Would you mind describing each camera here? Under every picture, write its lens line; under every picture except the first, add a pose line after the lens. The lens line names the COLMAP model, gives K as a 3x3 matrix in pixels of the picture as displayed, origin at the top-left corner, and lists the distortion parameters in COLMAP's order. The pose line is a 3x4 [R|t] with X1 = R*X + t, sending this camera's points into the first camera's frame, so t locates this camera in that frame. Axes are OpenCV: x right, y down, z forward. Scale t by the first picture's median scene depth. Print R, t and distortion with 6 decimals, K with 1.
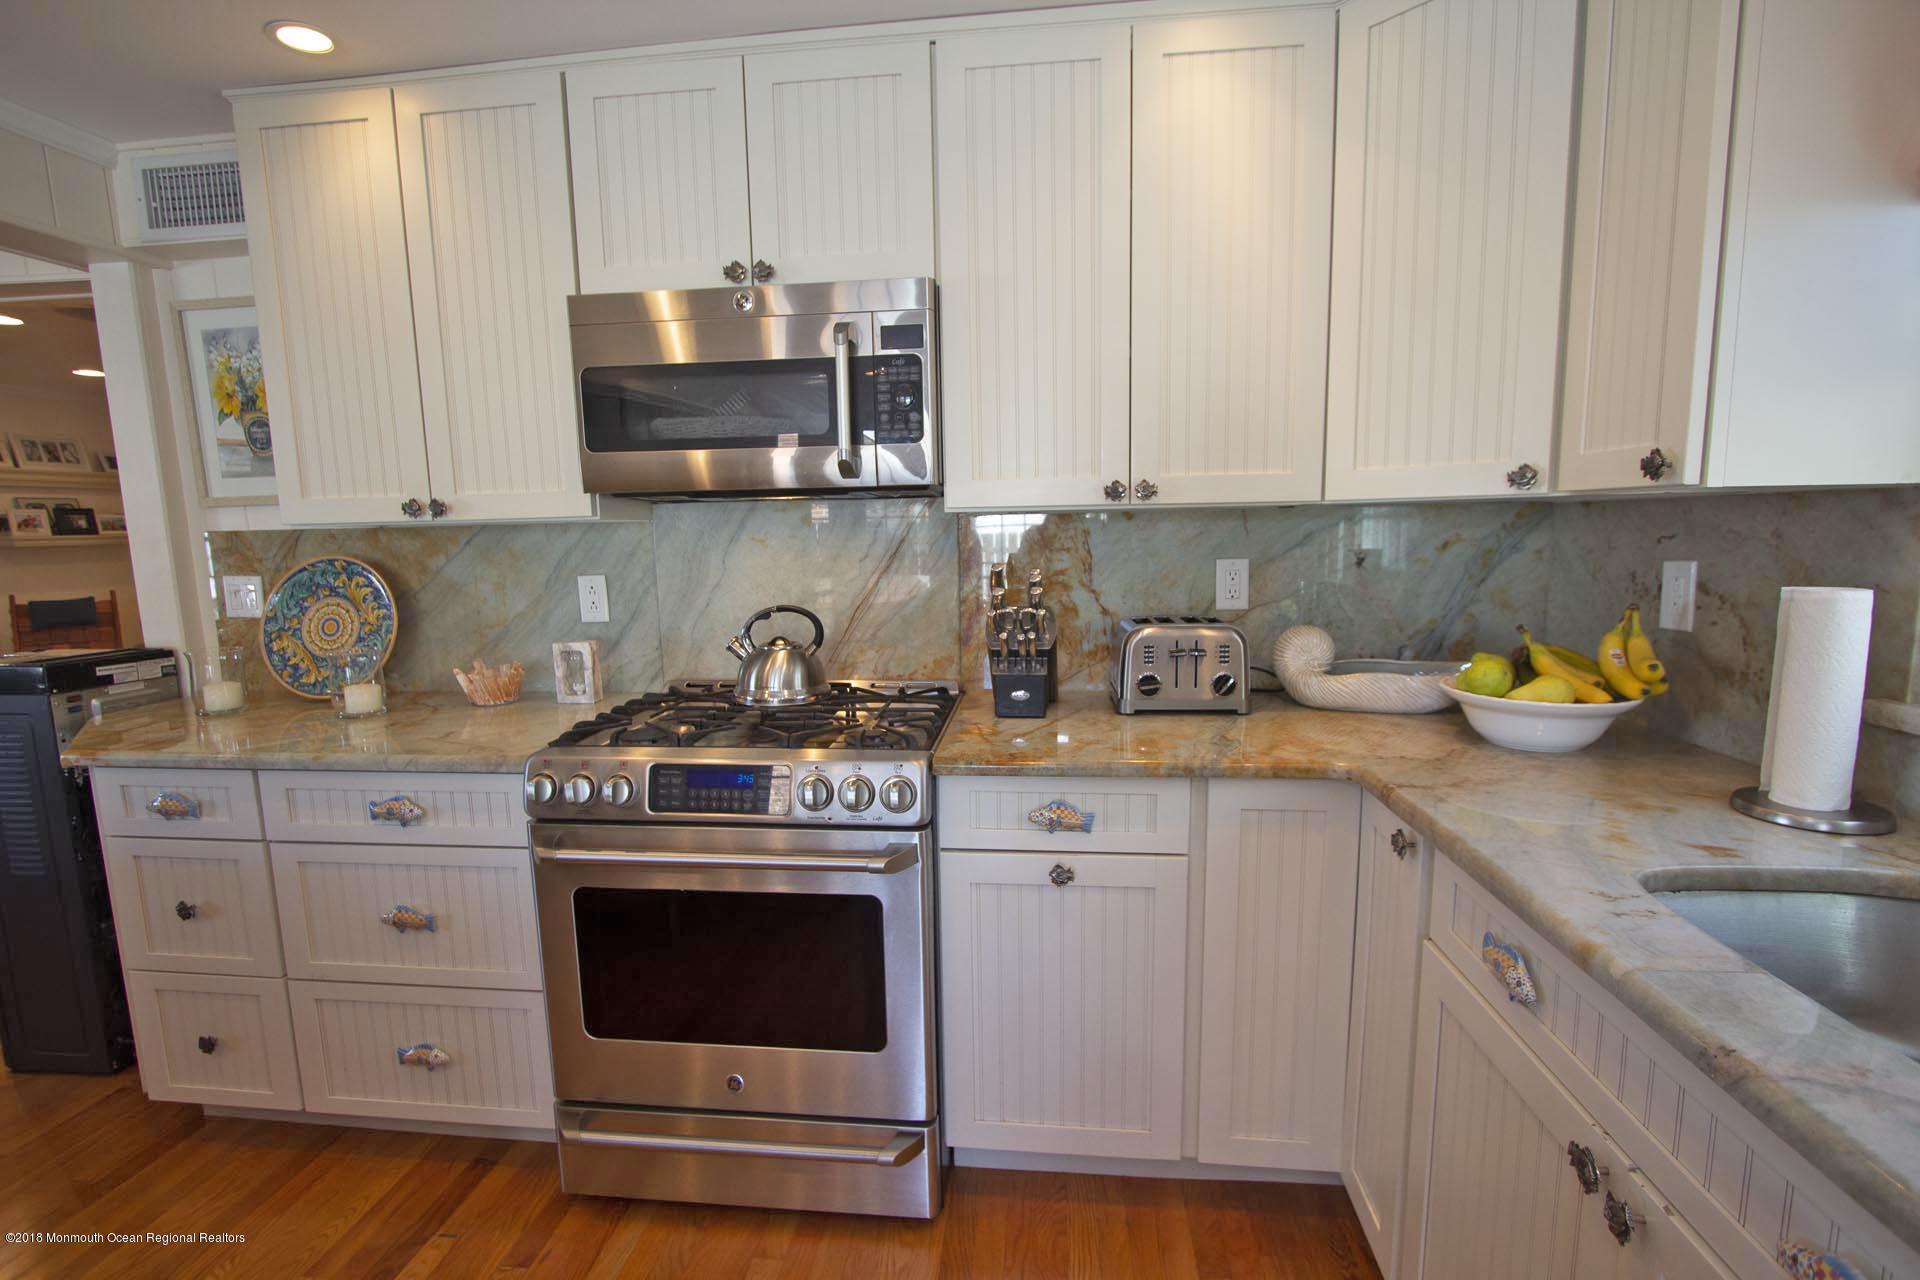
lens RADIAL K [[881.5, 0, 961.4], [0, 881.5, 653.0], [0, 0, 1]] dist [-0.029089, 0.007657]
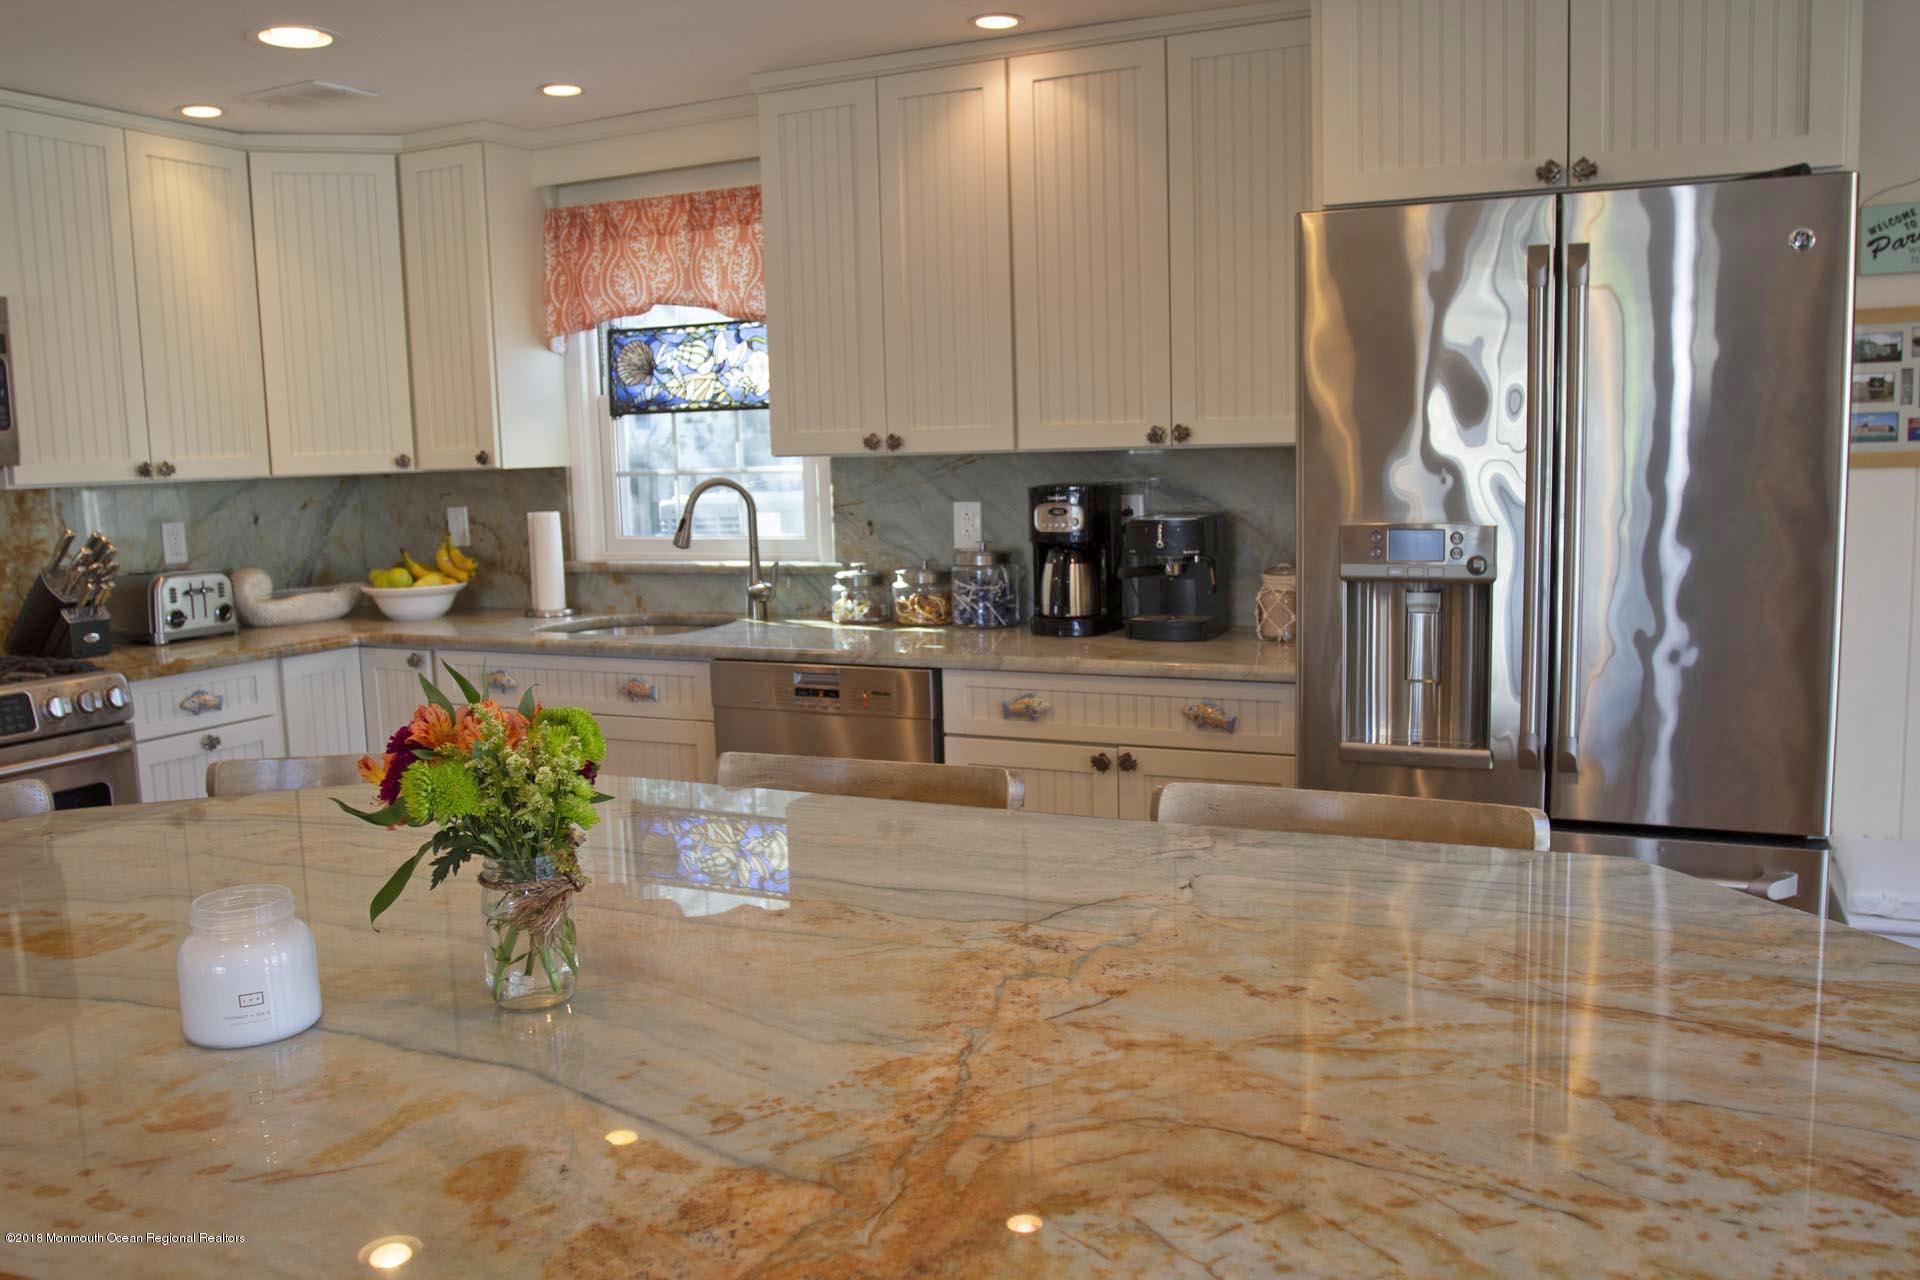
lens RADIAL K [[1511.0, 0, 967.8], [0, 1511.0, 646.0], [0, 0, 1]] dist [-0.095044, 0.060840]
pose [[0.325827, -0.112468, 0.938716, -1.352752], [0.155173, 0.985796, 0.064249, 0.108921], [-0.932608, 0.124730, 0.338651, -0.757845]]
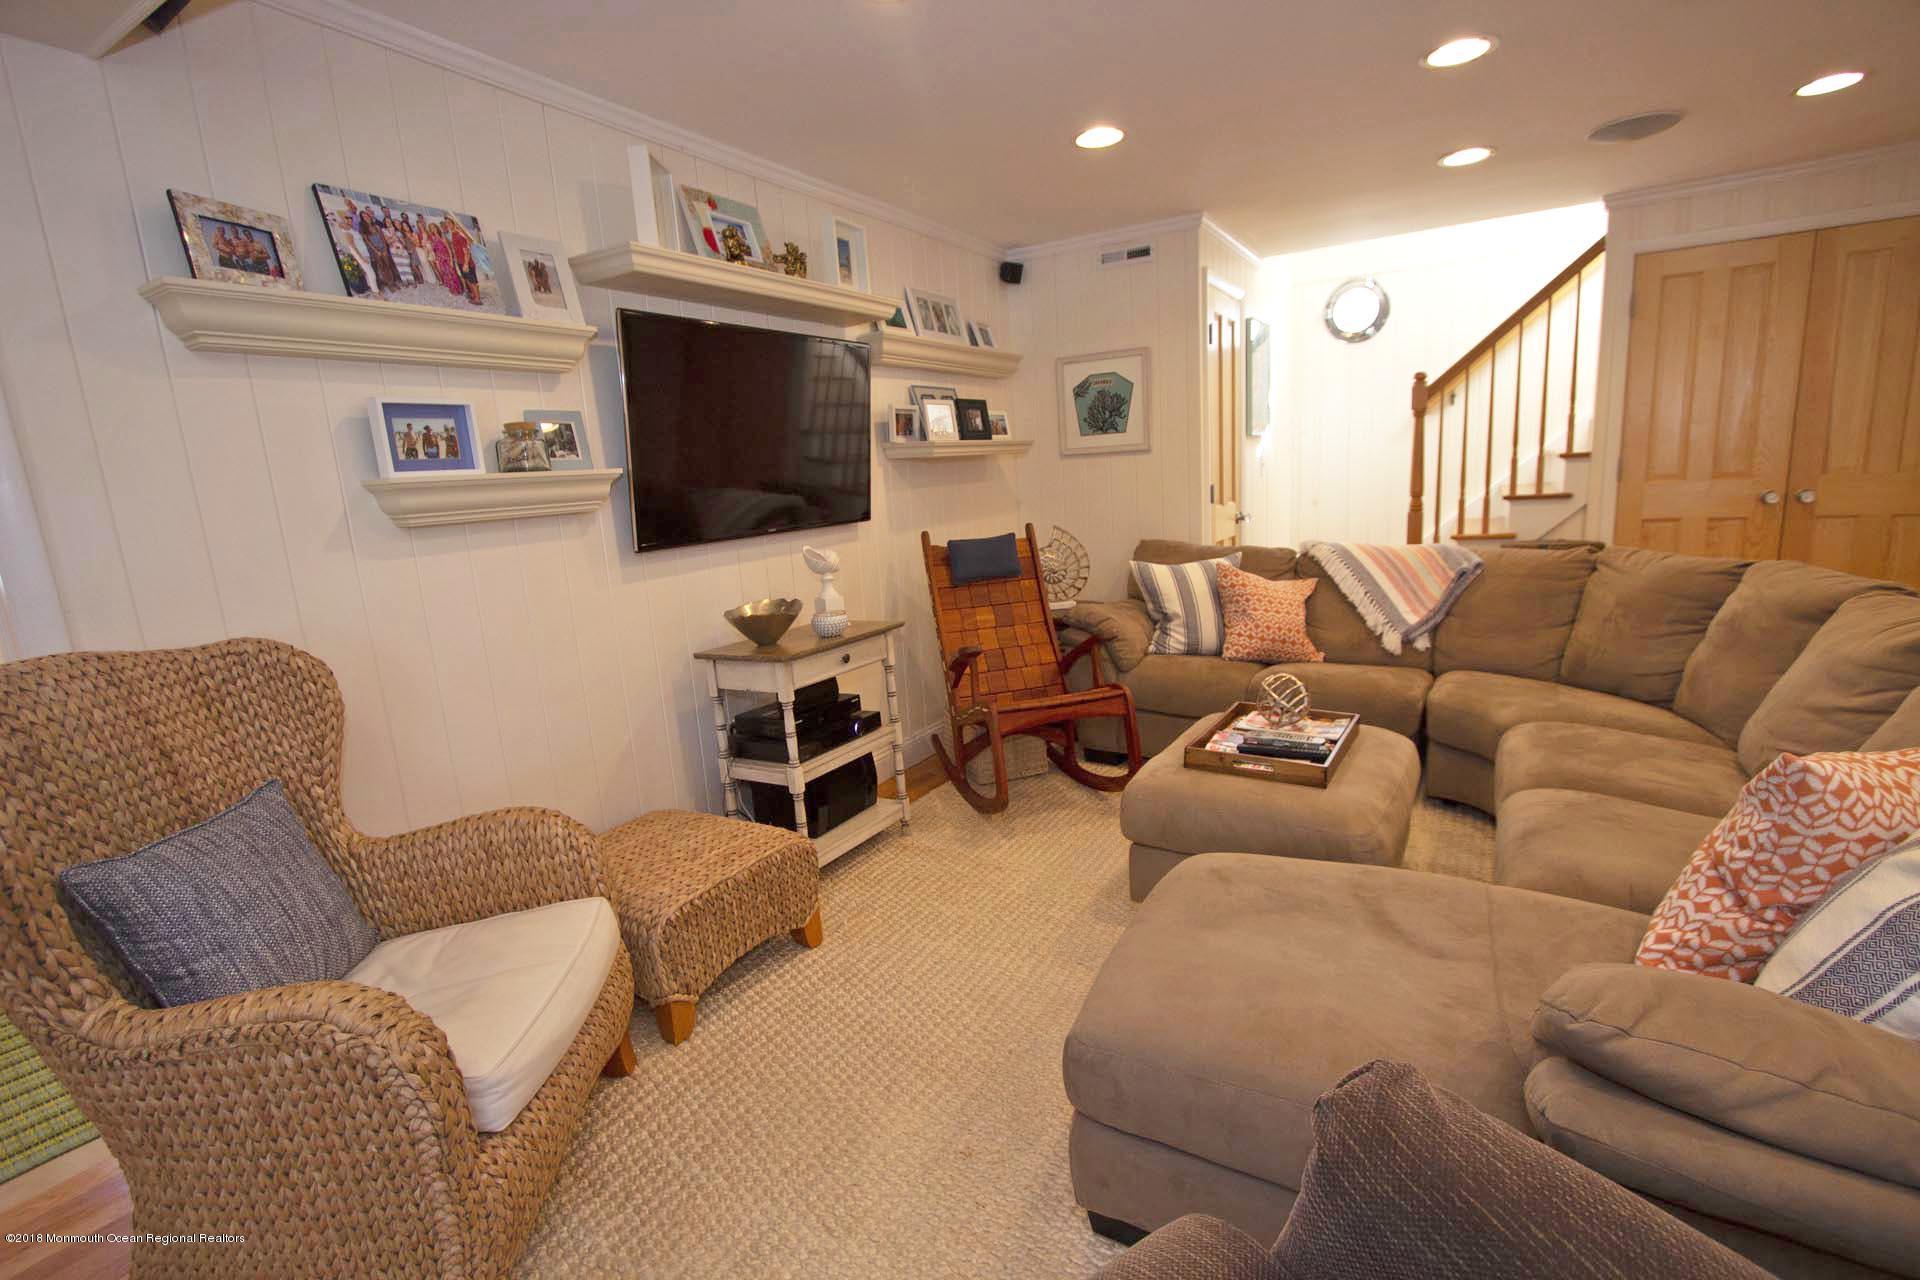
lens RADIAL K [[881.5, 0, 961.4], [0, 881.5, 653.0], [0, 0, 1]] dist [-0.029089, 0.007657]
pose [[0.908007, 0.045239, -0.416505, -2.127993], [-0.013497, 0.996796, 0.078843, -0.076142], [0.418737, -0.065968, 0.905708, 1.056856]]
